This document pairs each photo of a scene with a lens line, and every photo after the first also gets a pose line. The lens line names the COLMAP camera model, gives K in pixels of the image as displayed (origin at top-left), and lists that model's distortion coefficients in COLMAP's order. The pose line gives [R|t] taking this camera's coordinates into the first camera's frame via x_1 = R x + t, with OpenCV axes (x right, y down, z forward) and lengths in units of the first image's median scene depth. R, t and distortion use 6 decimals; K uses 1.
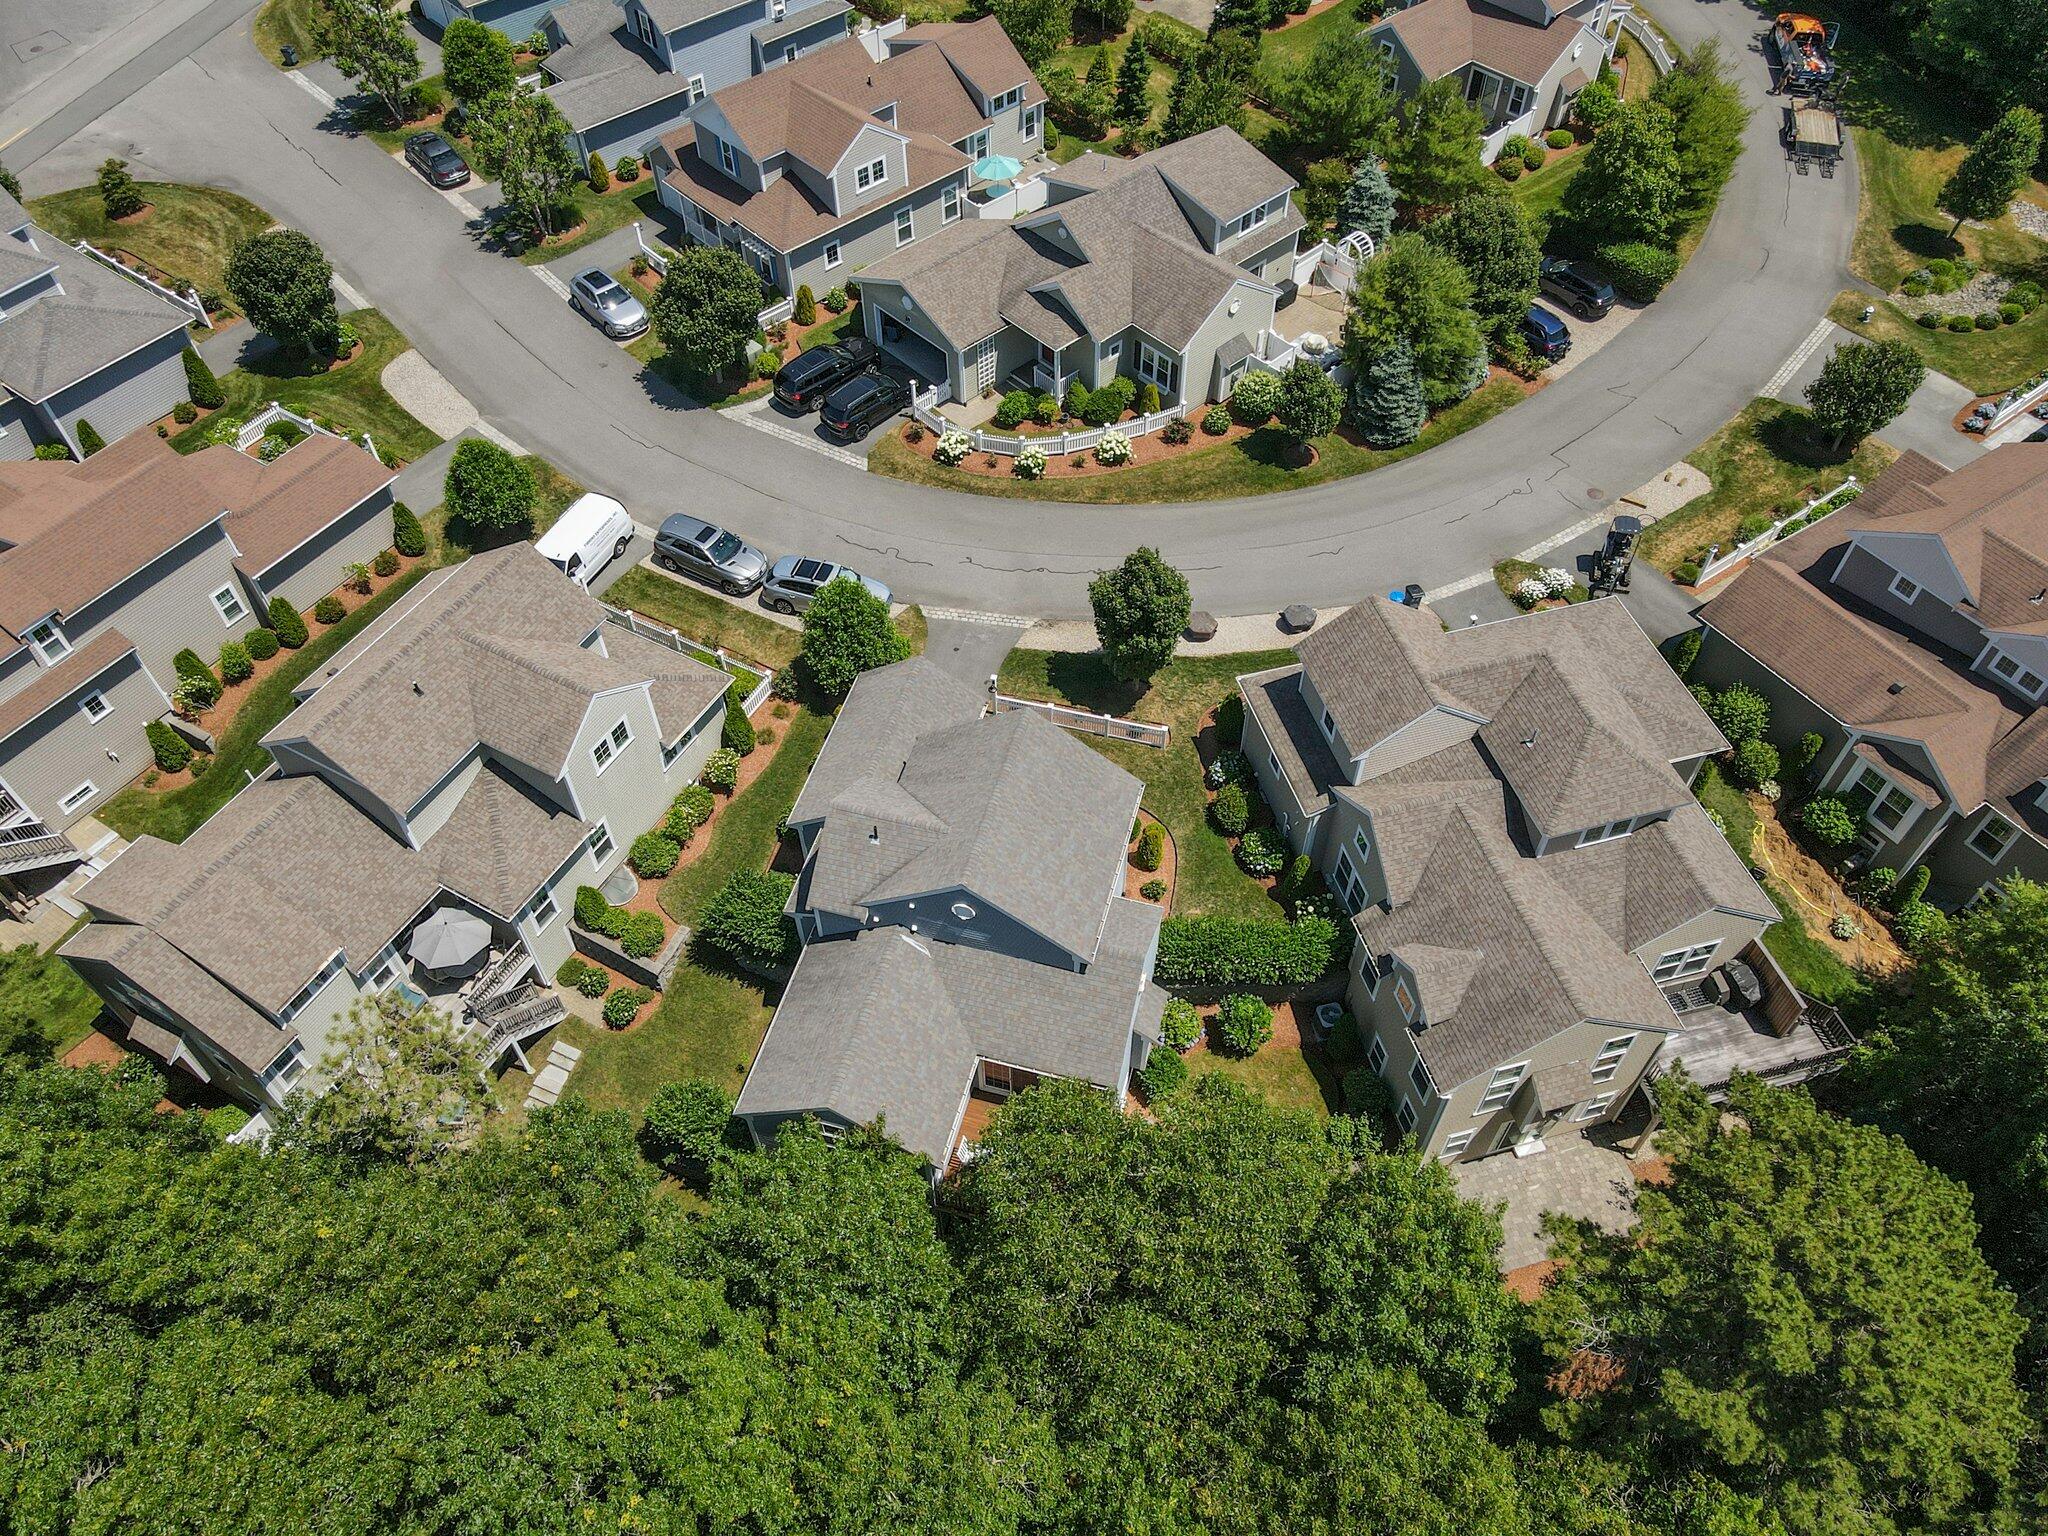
lens RADIAL K [[1523.0, 0, 1019.2], [0, 1523.0, 779.7], [0, 0, 1]] dist [0.002935, 0.043784]
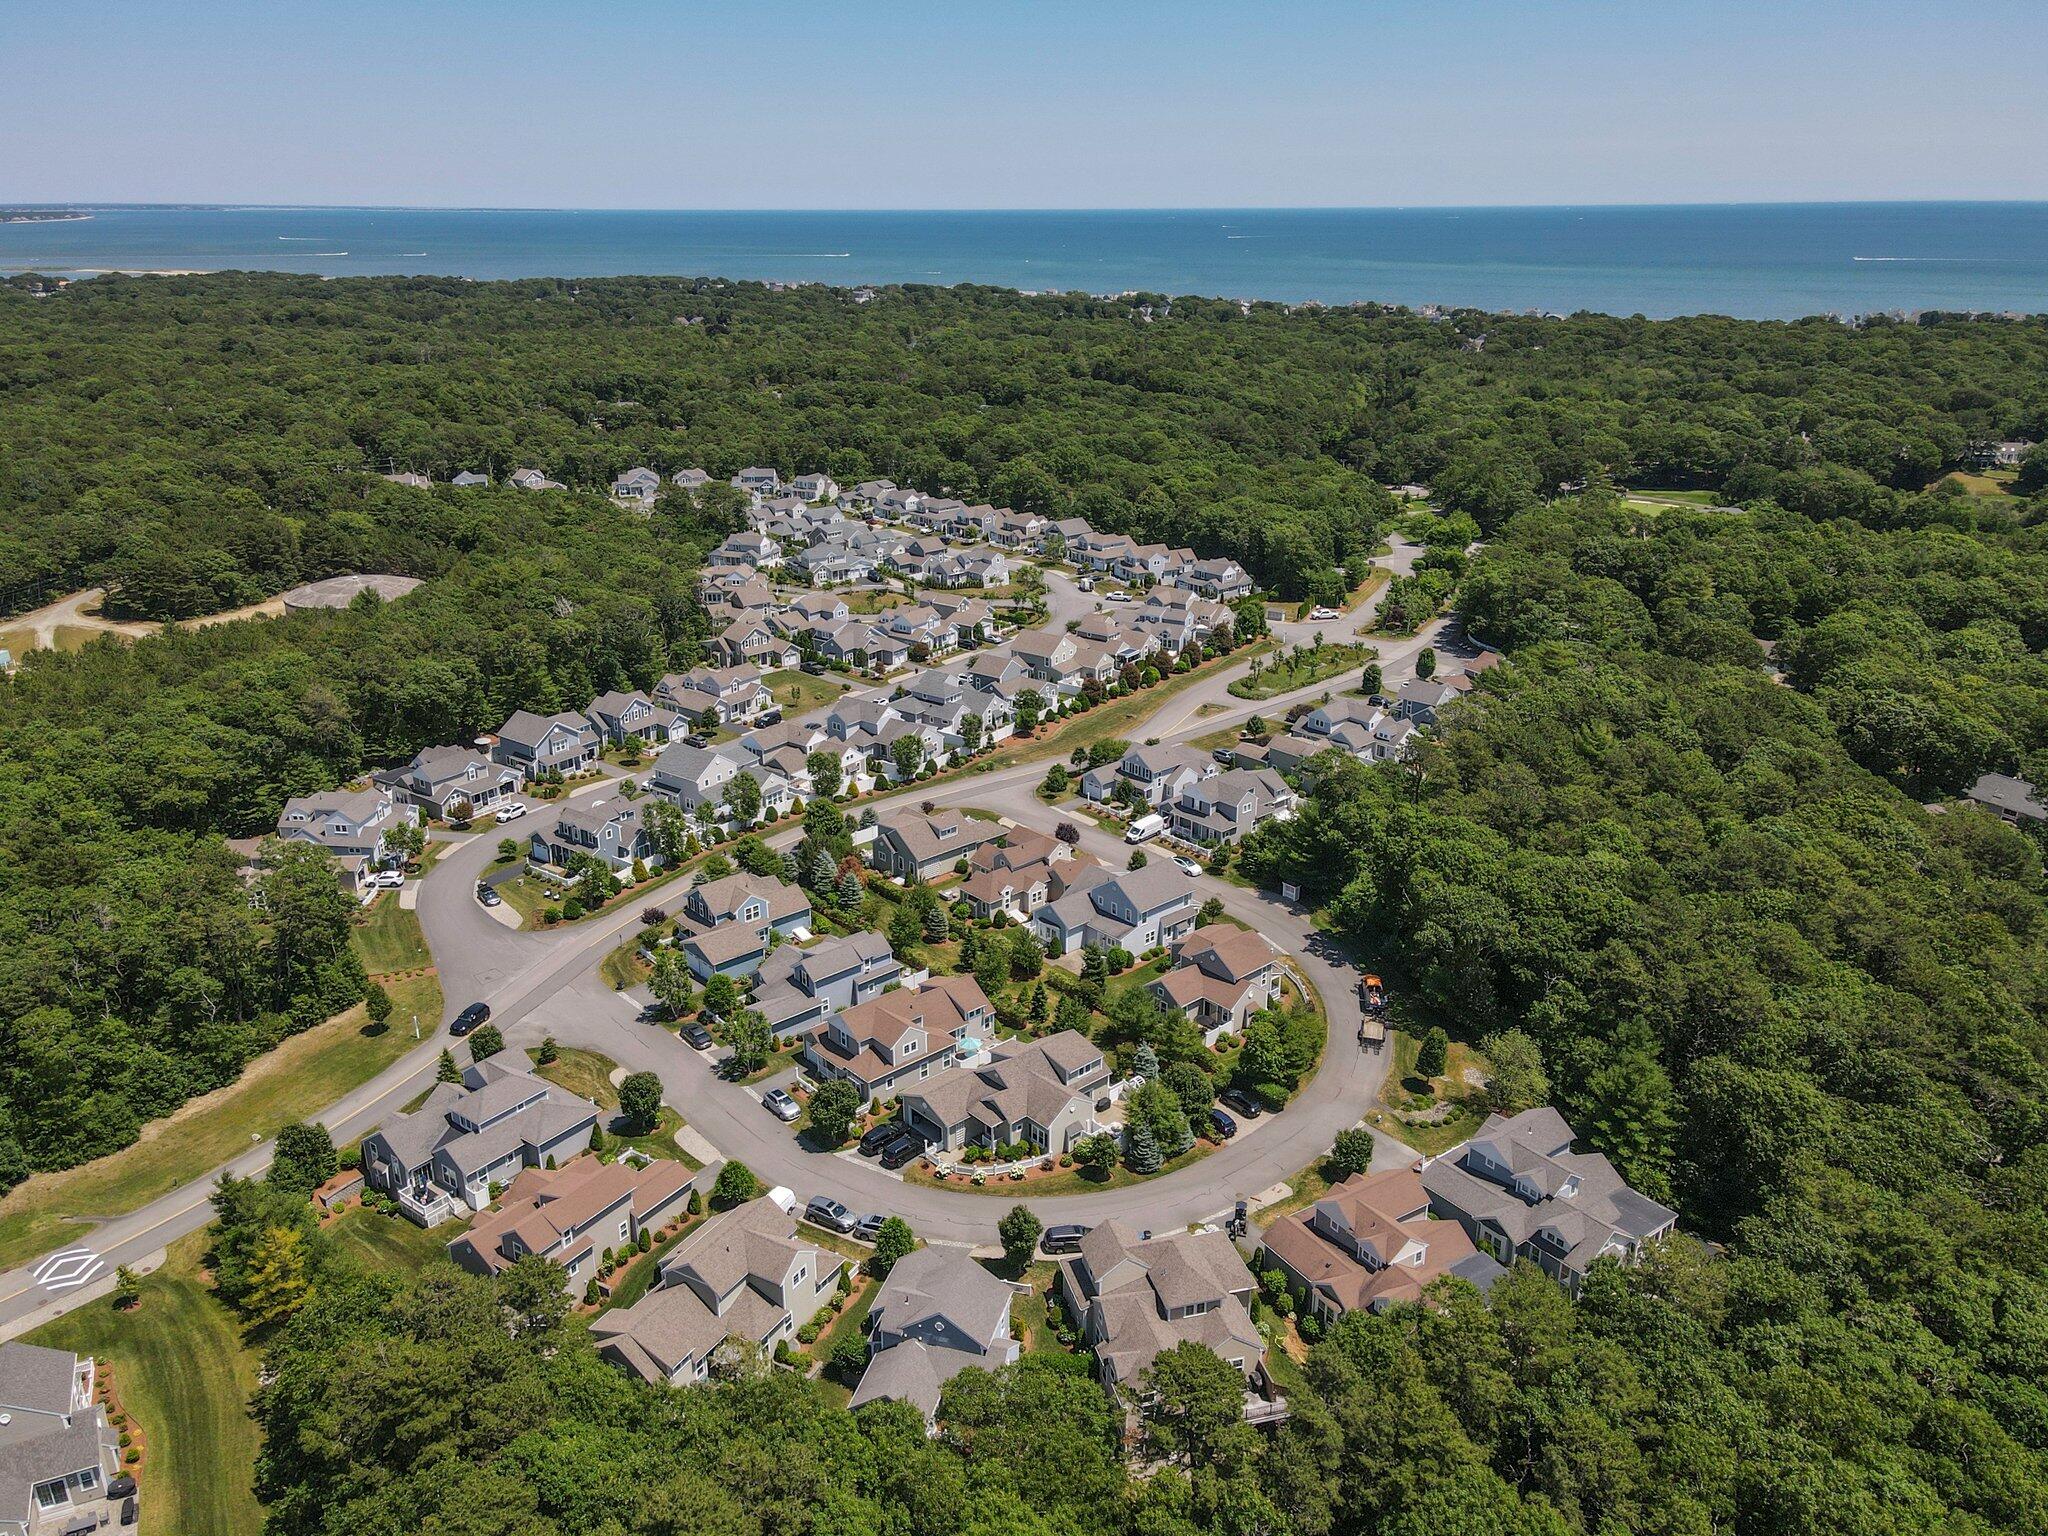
lens RADIAL K [[1523.0, 0, 1019.2], [0, 1523.0, 779.7], [0, 0, 1]] dist [0.002935, 0.043784]
pose [[0.999917, 0.012665, -0.002377, 0.060978], [-0.012164, 0.866819, -0.498475, 0.368142], [-0.004253, 0.498462, 0.866901, -1.122523]]
